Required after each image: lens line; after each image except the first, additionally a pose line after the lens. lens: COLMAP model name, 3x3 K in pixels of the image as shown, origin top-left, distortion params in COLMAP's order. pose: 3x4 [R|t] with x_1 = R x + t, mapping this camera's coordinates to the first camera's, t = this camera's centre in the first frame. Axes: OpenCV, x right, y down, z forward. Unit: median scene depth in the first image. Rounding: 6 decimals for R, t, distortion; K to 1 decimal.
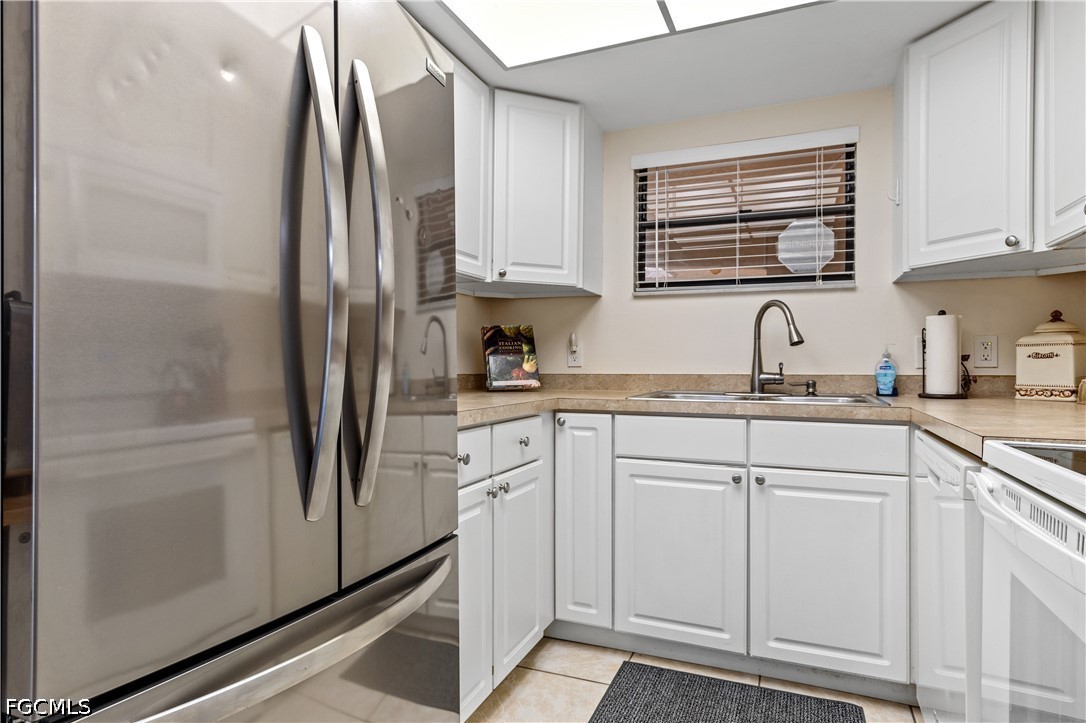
lens RADIAL K [[606.7, 0, 543.0], [0, 606.7, 361.5], [0, 0, 1]] dist [0.004999, -0.000044]
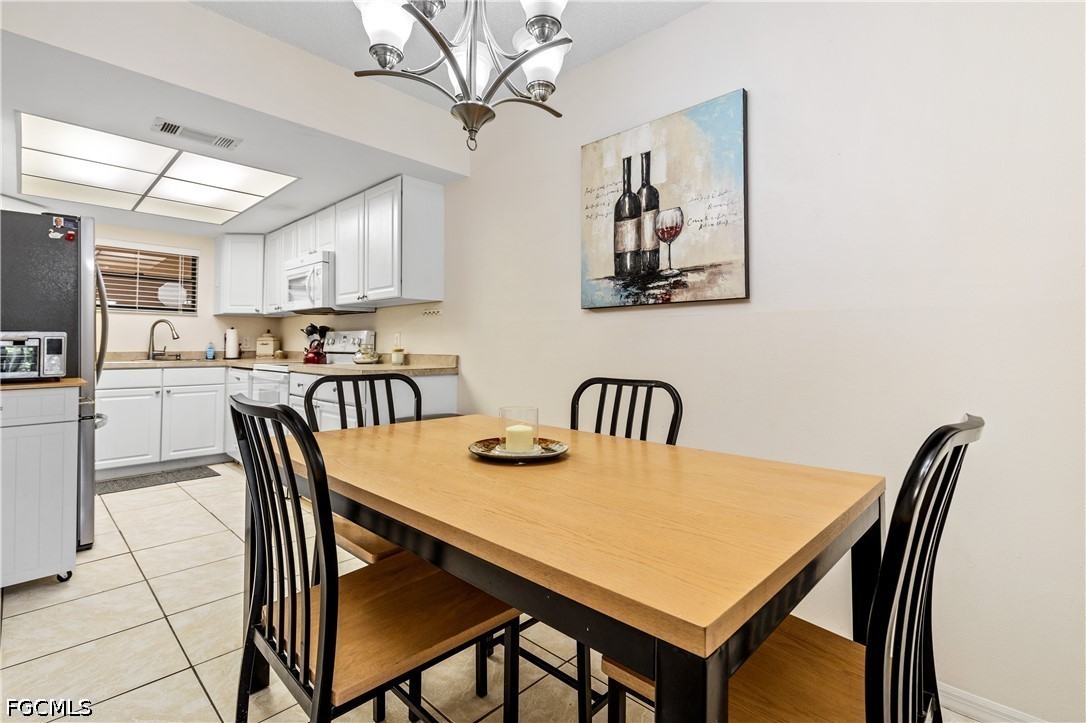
lens RADIAL K [[497.8, 0, 549.7], [0, 497.8, 341.7], [0, 0, 1]] dist [0.000347, 0.000035]
pose [[0.349650, 0.009829, 0.936829, -0.935530], [-0.006091, 0.999948, -0.008218, -0.009447], [-0.936861, -0.002833, 0.349691, -1.115570]]
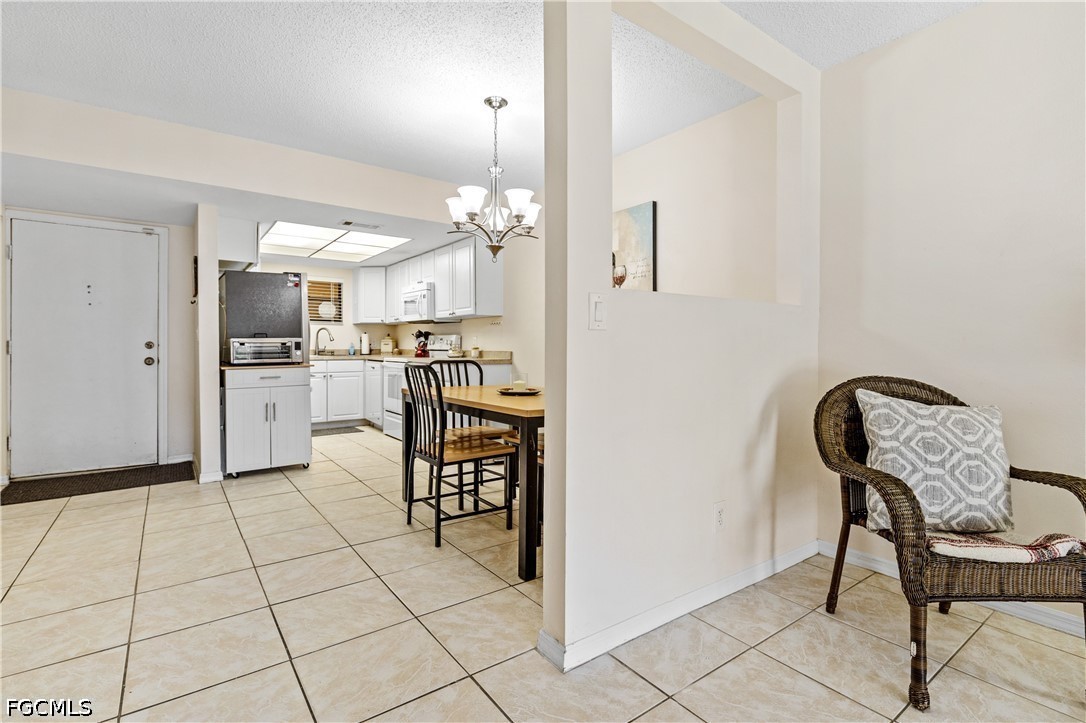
lens RADIAL K [[511.0, 0, 552.9], [0, 511.0, 363.5], [0, 0, 1]] dist [0.001638, -0.000030]
pose [[0.501929, -0.029271, 0.864413, -1.548764], [-0.004445, 0.999327, 0.036421, -0.009580], [-0.864897, -0.022123, 0.501461, -1.657793]]
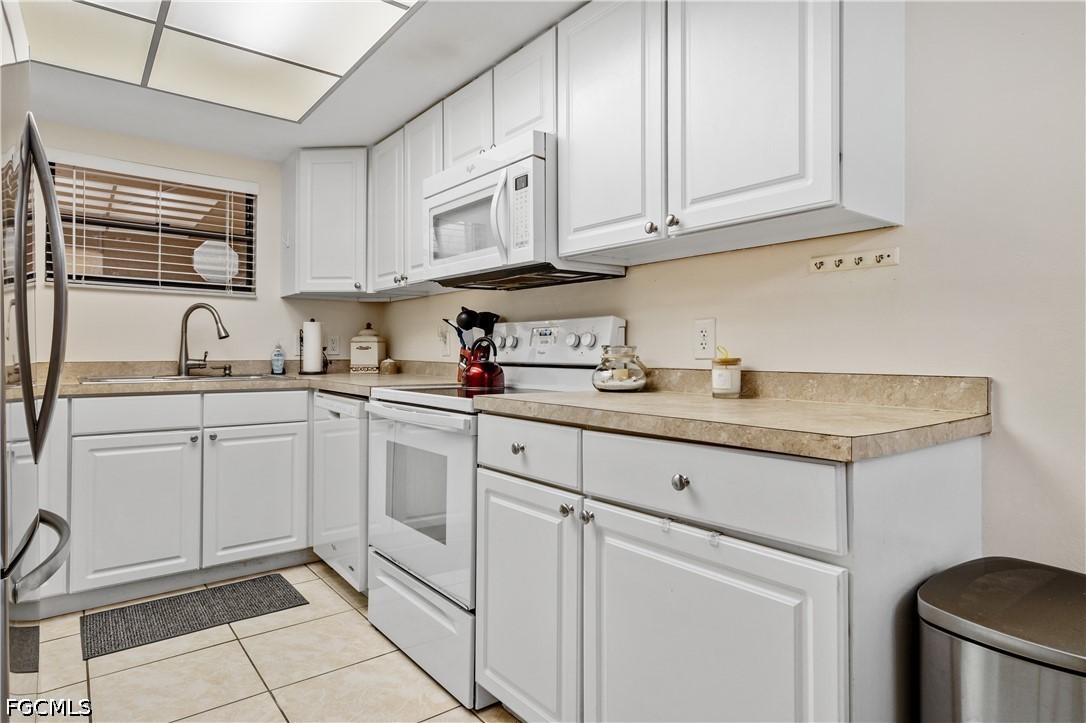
lens RADIAL K [[604.5, 0, 543.0], [0, 604.5, 361.5], [0, 0, 1]] dist [0.003938, 0.000600]
pose [[0.485155, -0.012184, 0.874343, -0.417409], [-0.005998, 0.999833, 0.017261, -0.003673], [-0.874407, -0.013618, 0.485001, -0.280331]]
